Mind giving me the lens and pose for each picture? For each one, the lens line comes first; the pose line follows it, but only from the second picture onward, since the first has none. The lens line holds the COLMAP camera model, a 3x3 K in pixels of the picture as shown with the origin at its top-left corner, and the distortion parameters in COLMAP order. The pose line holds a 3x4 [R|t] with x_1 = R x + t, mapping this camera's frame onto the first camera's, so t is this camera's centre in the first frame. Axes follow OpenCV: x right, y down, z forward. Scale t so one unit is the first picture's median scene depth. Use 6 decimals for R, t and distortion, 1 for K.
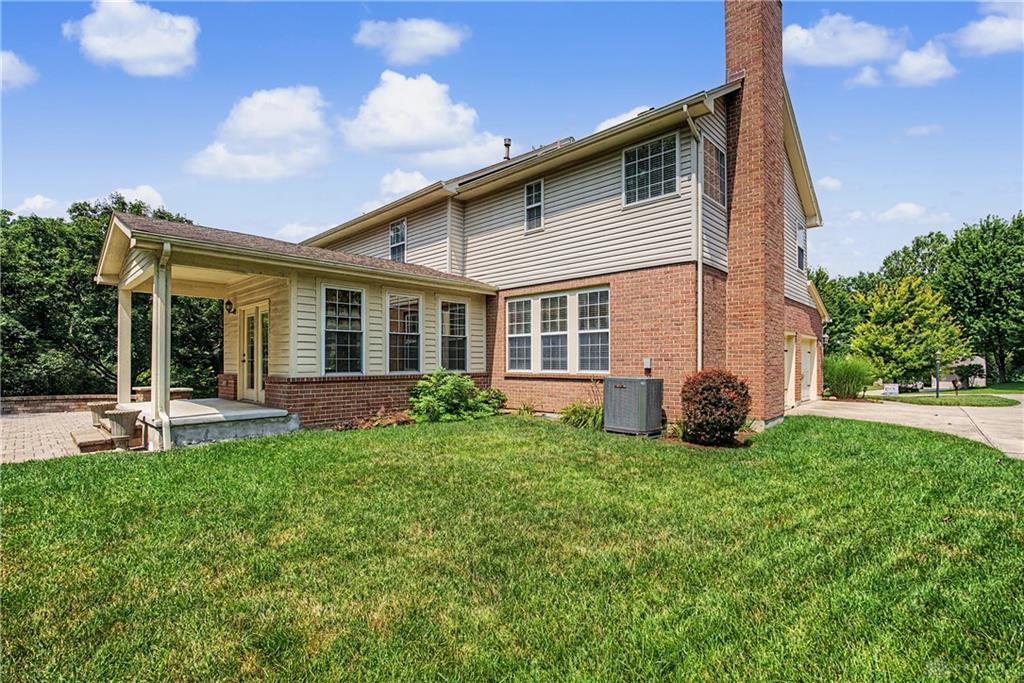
lens RADIAL K [[471.4, 0, 529.1], [0, 471.4, 350.0], [0, 0, 1]] dist [-0.005424, 0.001285]
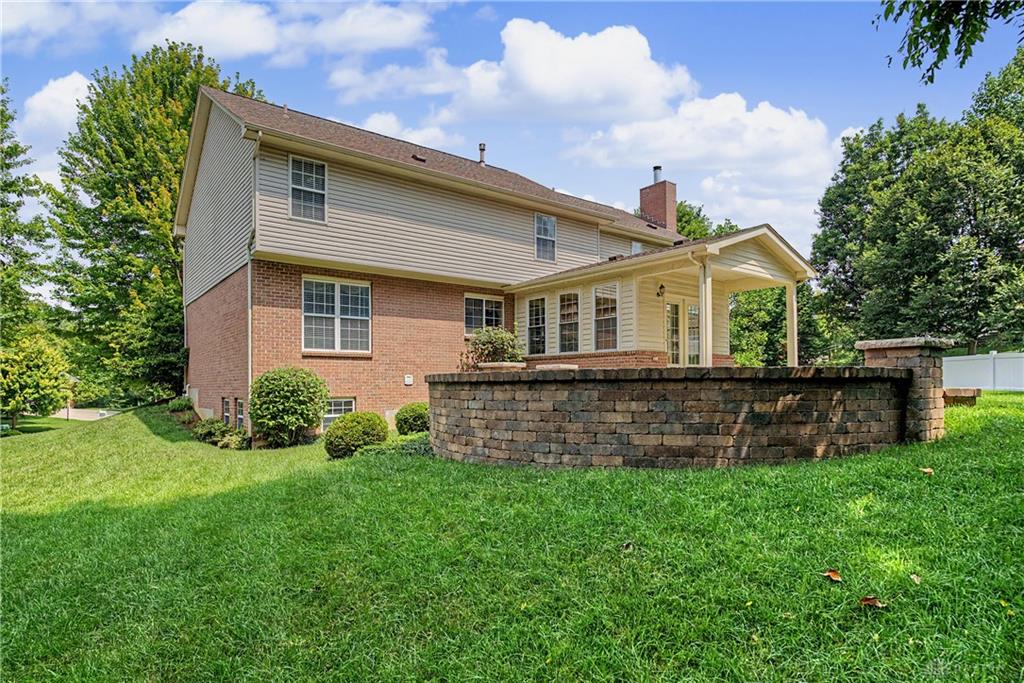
lens RADIAL K [[568.4, 0, 518.5], [0, 568.4, 381.7], [0, 0, 1]] dist [-0.000863, -0.000315]
pose [[0.163807, 0.008208, 0.986458, -1.995717], [-0.019206, 0.999802, -0.005130, 0.136953], [-0.986305, -0.018105, 0.163932, 1.095968]]
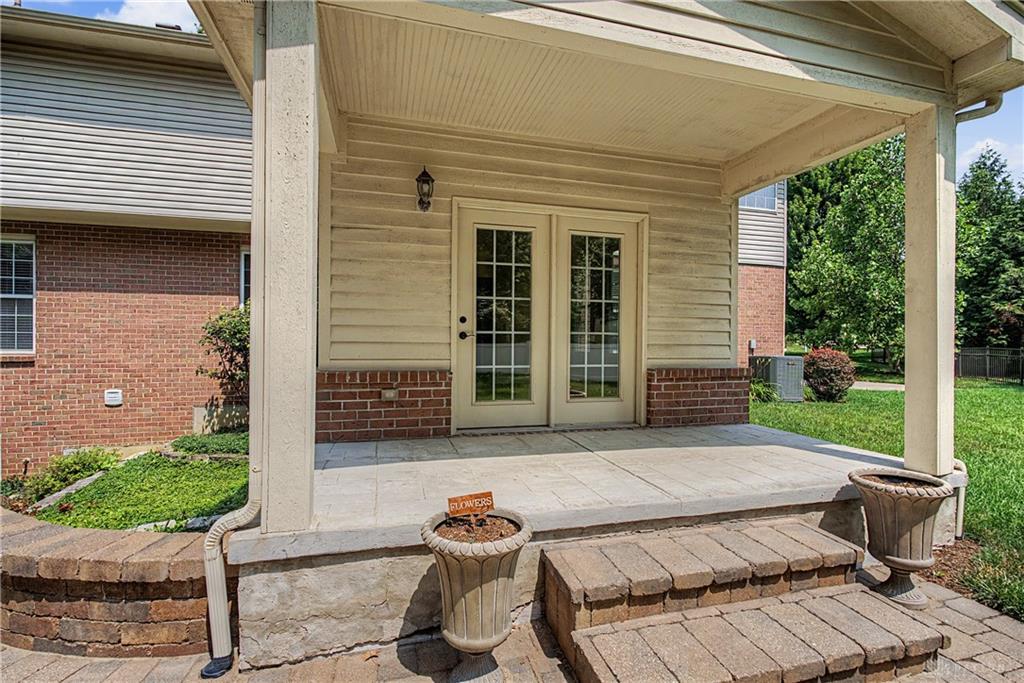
lens RADIAL K [[467.0, 0, 511.7], [0, 467.0, 344.1], [0, 0, 1]] dist [-0.009962, 0.000019]
pose [[0.534596, 0.003936, 0.845099, -0.900076], [-0.028519, 0.999504, 0.013386, 0.024355], [-0.844627, -0.031258, 0.534443, 0.732955]]
